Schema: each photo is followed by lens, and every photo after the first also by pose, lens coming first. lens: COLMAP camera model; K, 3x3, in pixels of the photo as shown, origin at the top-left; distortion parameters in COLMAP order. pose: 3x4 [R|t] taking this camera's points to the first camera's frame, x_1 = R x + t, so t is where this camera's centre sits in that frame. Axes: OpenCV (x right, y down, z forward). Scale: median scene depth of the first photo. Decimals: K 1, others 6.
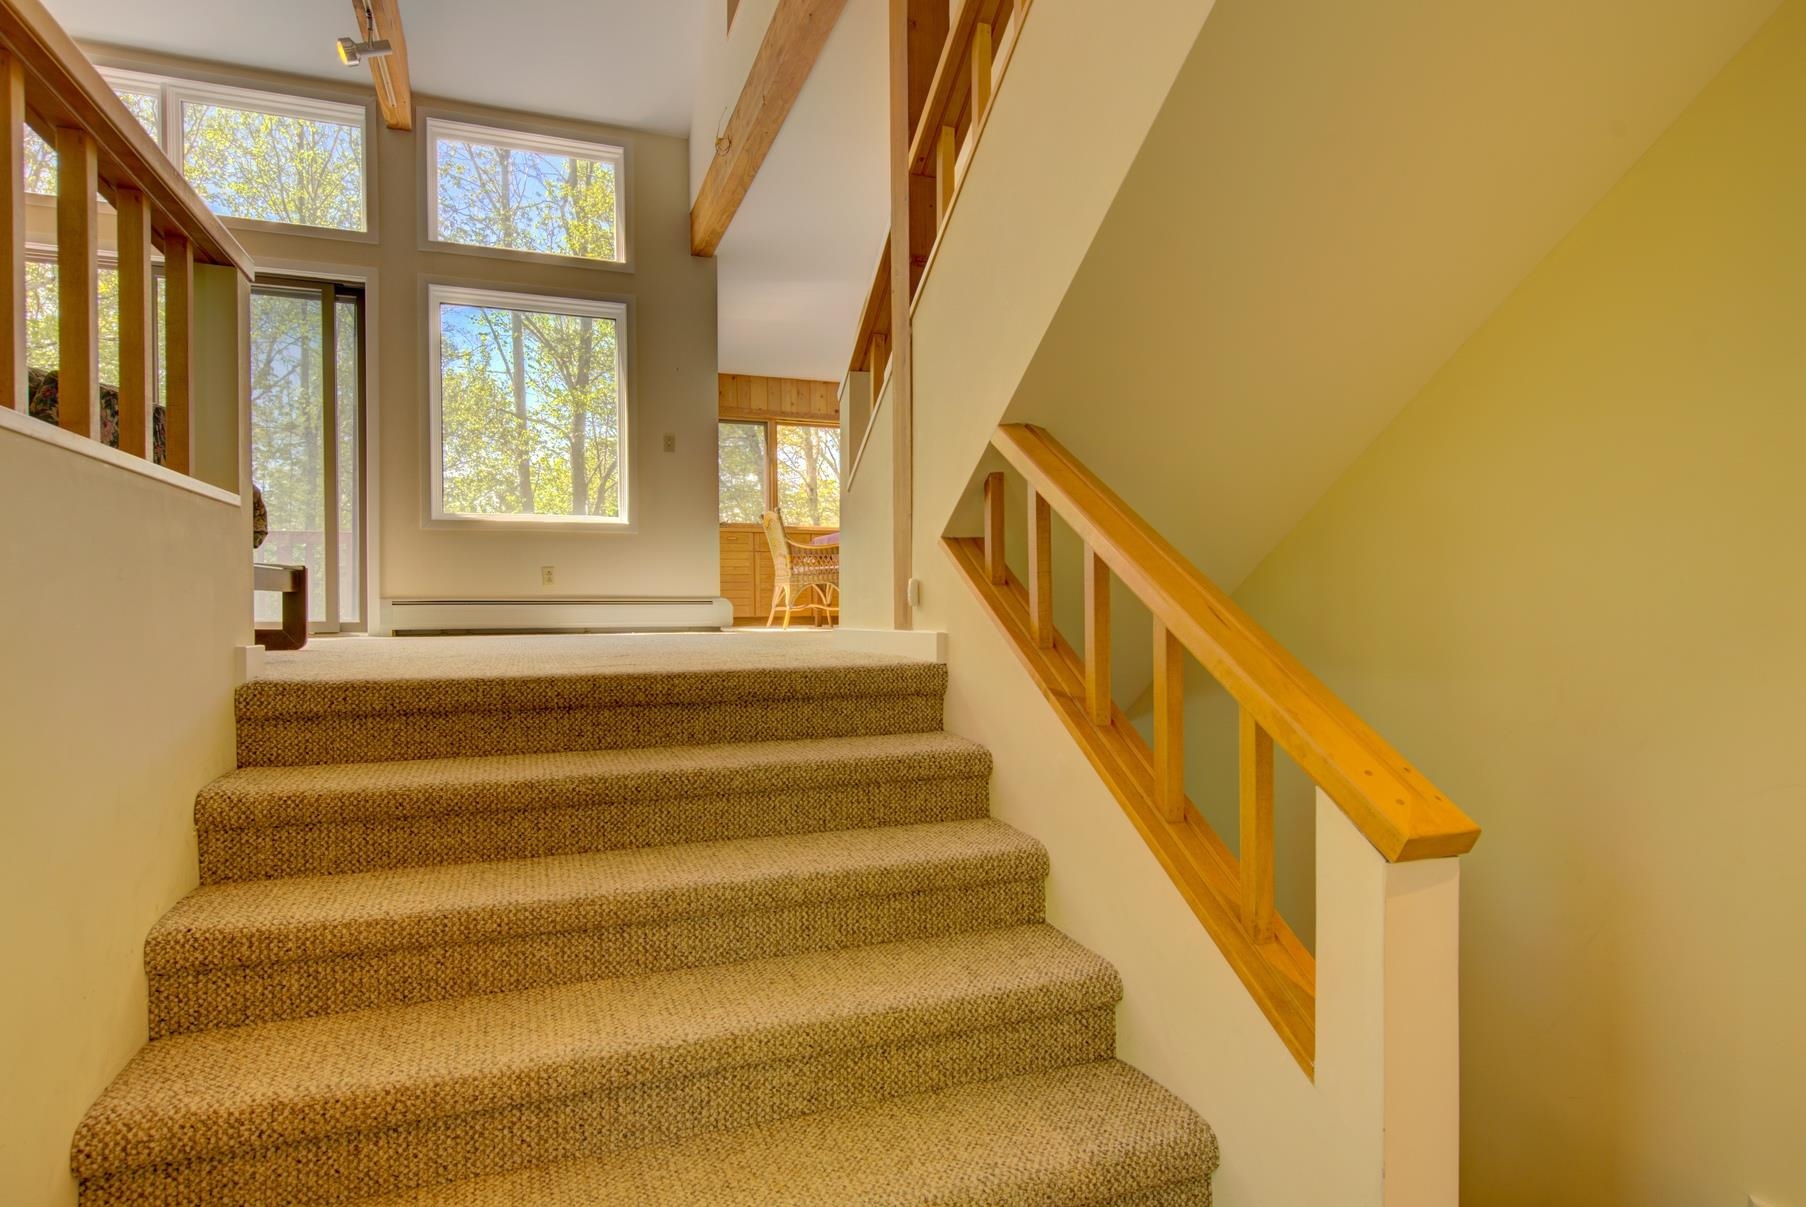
lens RADIAL K [[1001.4, 0, 897.3], [0, 1001.4, 607.3], [0, 0, 1]] dist [0.032530, -0.013788]
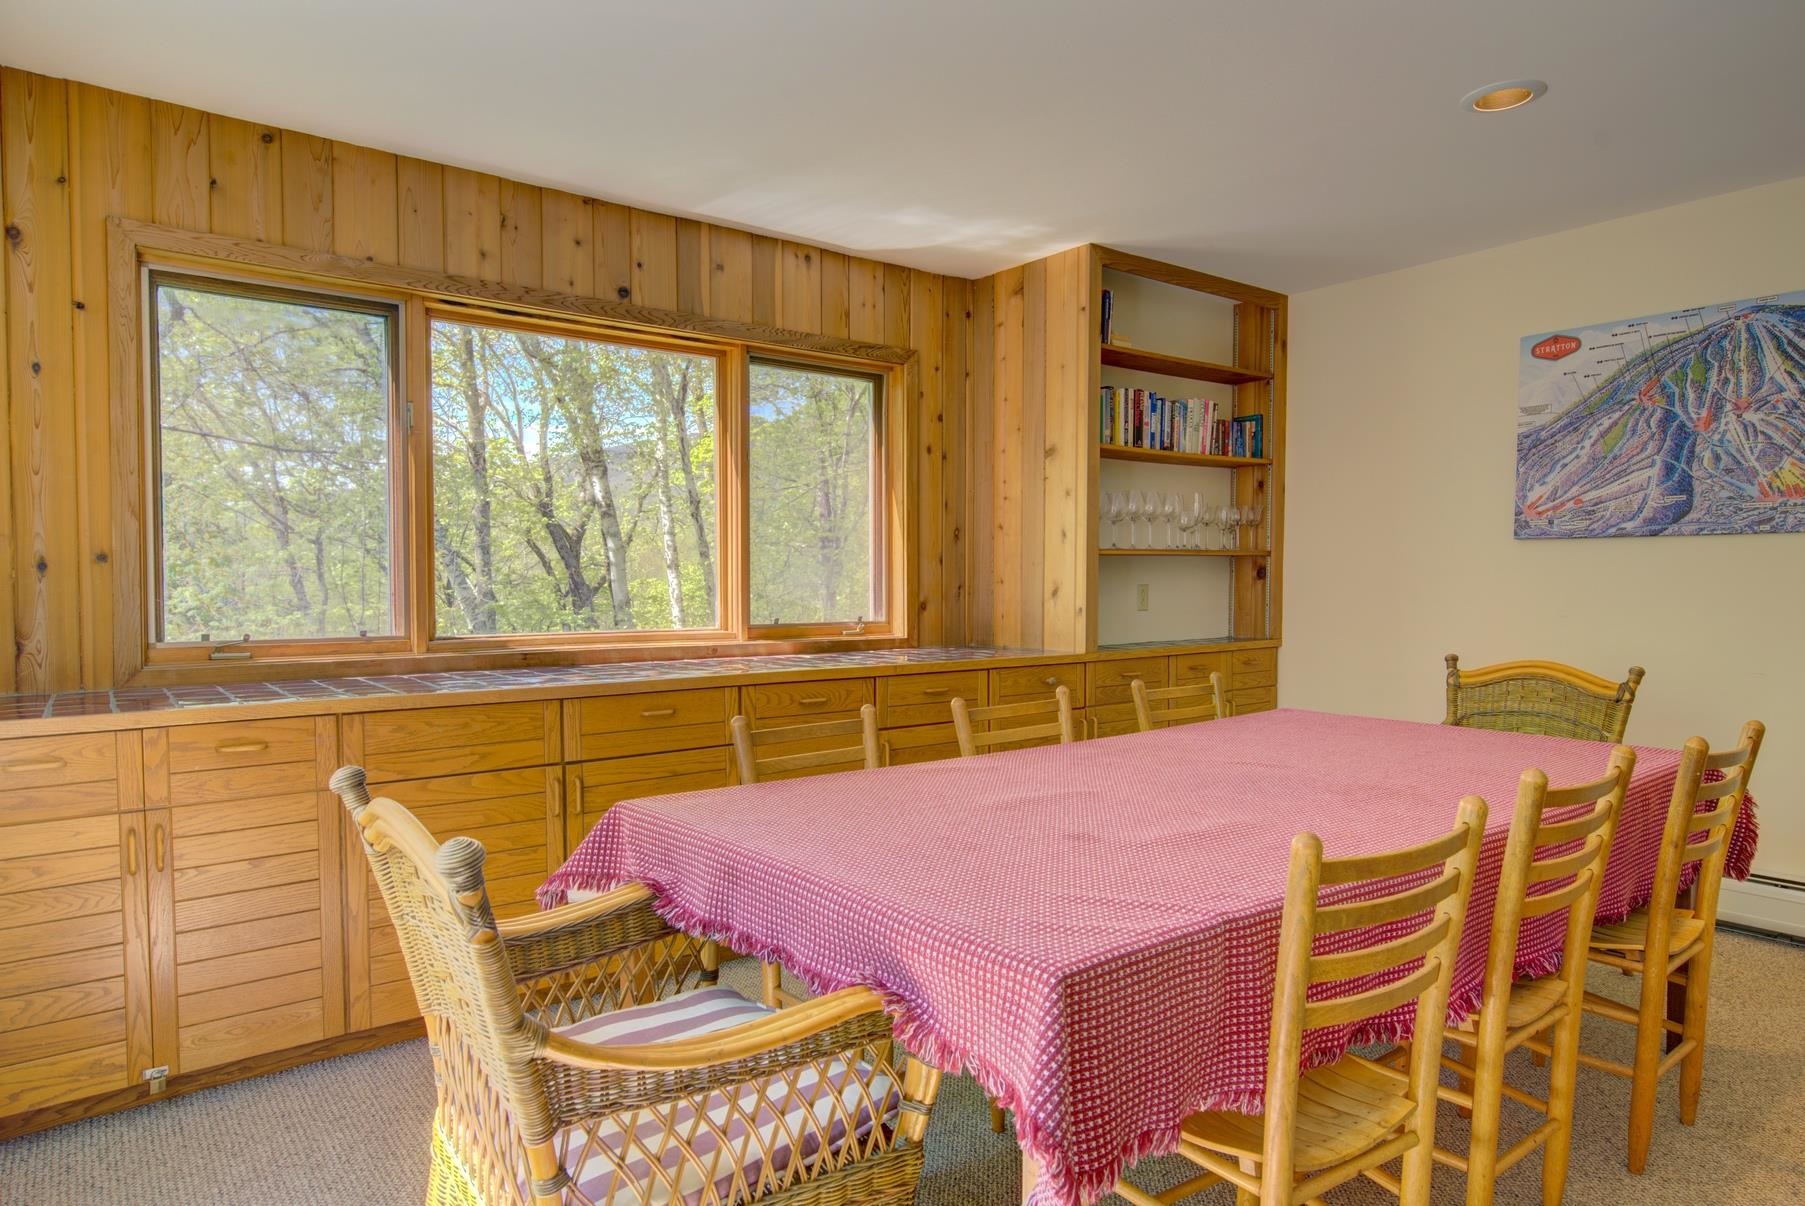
lens RADIAL K [[1074.9, 0, 901.7], [0, 1074.9, 615.4], [0, 0, 1]] dist [0.000843, -0.001794]
pose [[0.956268, -0.004883, 0.292452, -0.078231], [-0.004263, 0.999522, 0.030628, -0.100033], [-0.292462, -0.030535, 0.955790, 0.634277]]
